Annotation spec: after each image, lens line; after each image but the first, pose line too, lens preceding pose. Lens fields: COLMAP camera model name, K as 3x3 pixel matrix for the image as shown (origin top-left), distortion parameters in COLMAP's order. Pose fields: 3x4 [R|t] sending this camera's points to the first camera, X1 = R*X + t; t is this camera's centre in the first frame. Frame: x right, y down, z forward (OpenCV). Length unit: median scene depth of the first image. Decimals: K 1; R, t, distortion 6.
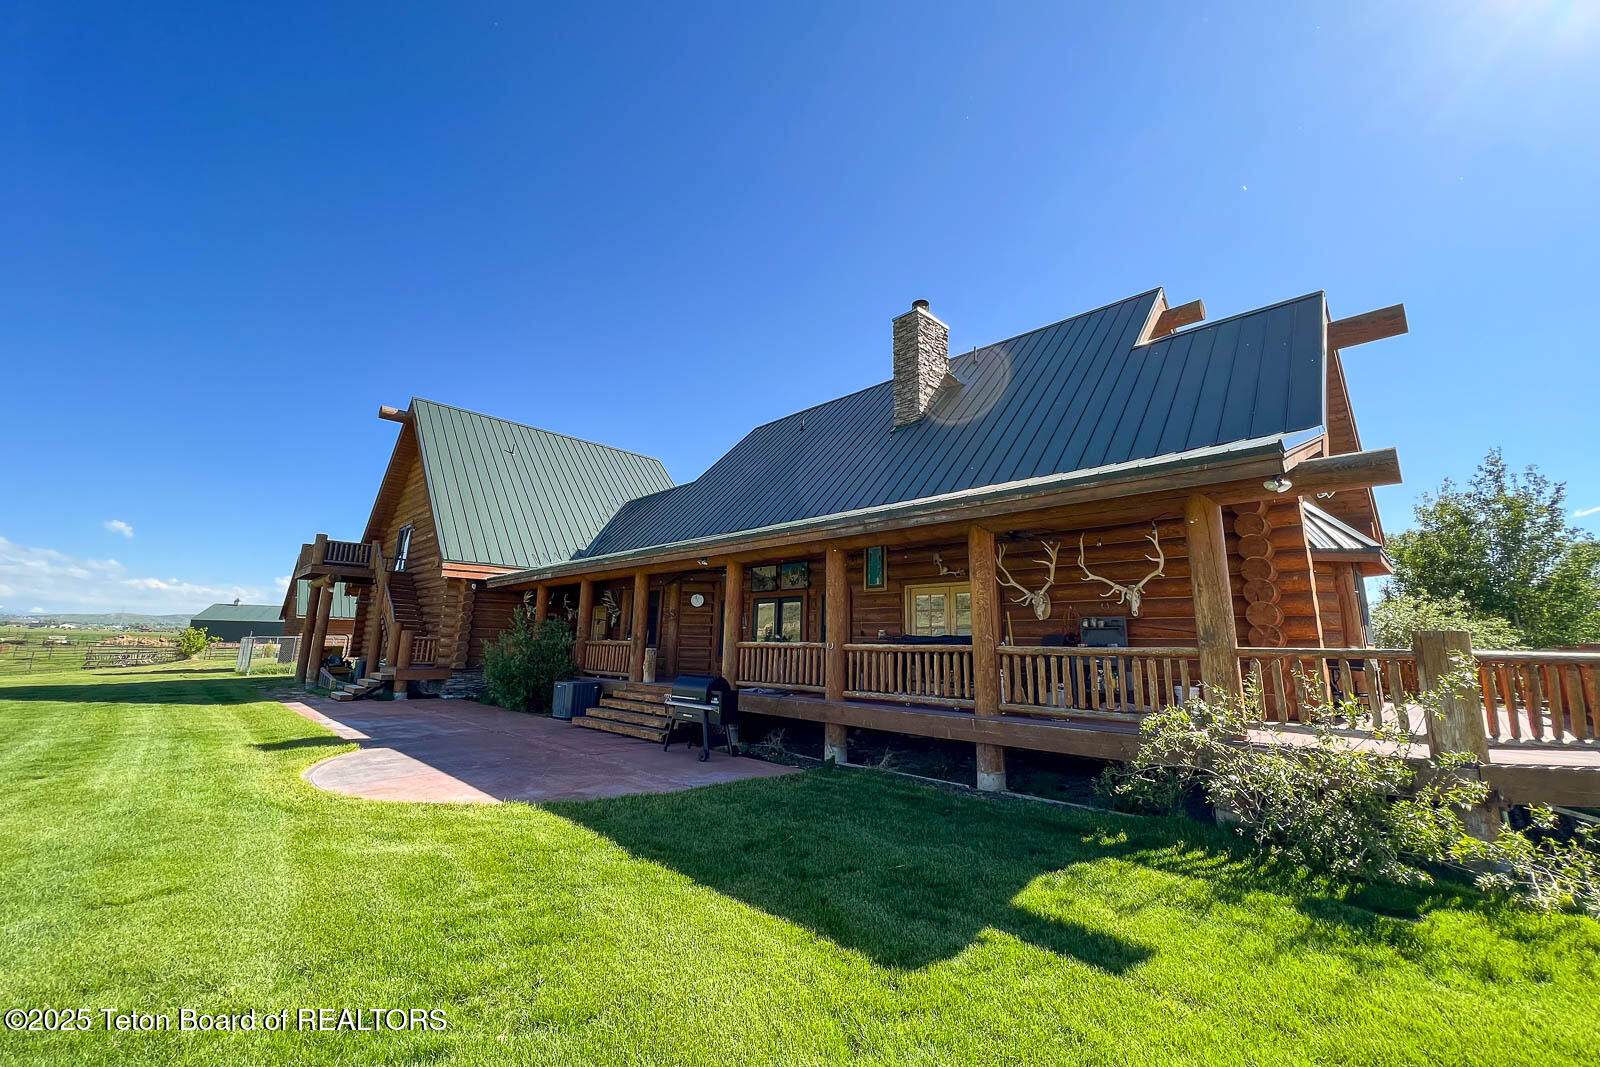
lens RADIAL K [[594.8, 0, 800.0], [0, 594.8, 533.5], [0, 0, 1]] dist [0.001122, 0.000055]
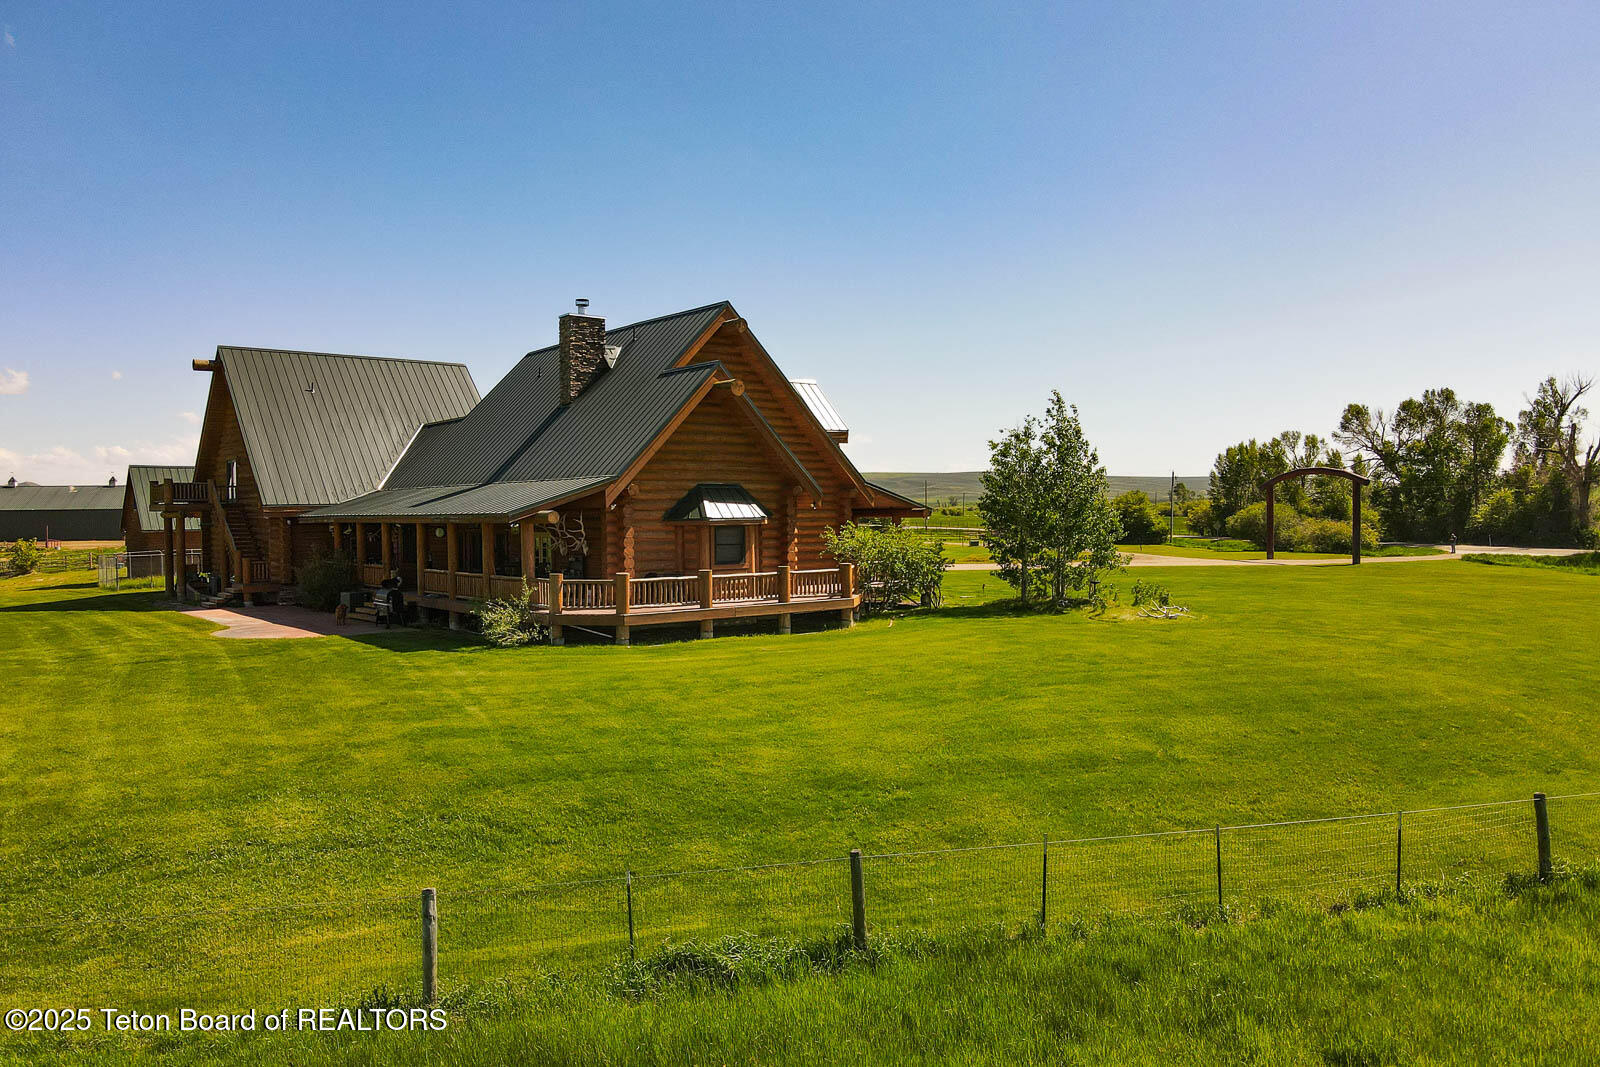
lens RADIAL K [[1106.4, 0, 800.0], [0, 1106.4, 533.5], [0, 0, 1]] dist [0.057875, 0.000481]
pose [[0.991318, -0.028295, -0.128407, 0.828578], [0.054372, 0.977378, 0.204392, -0.309315], [0.119719, -0.209600, 0.970430, -1.186848]]
